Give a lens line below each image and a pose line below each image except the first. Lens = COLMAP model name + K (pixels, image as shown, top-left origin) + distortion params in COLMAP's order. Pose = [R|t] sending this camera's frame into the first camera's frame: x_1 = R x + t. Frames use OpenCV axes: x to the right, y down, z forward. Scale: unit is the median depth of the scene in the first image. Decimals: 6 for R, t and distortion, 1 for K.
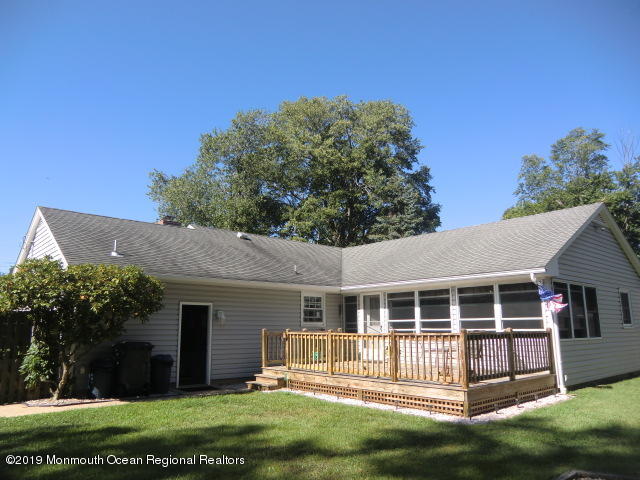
lens RADIAL K [[450.9, 0, 317.5], [0, 450.9, 238.7], [0, 0, 1]] dist [-0.033864, 0.026174]
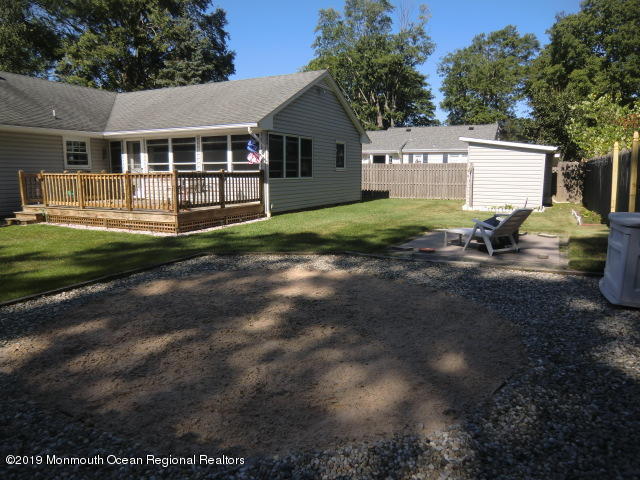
lens RADIAL K [[450.9, 0, 324.4], [0, 450.9, 239.0], [0, 0, 1]] dist [-0.033864, 0.026174]
pose [[0.930674, -0.053835, 0.361868, 0.151019], [-0.071017, 0.943716, 0.323041, -0.038879], [-0.358892, -0.326345, 0.874469, -0.227670]]
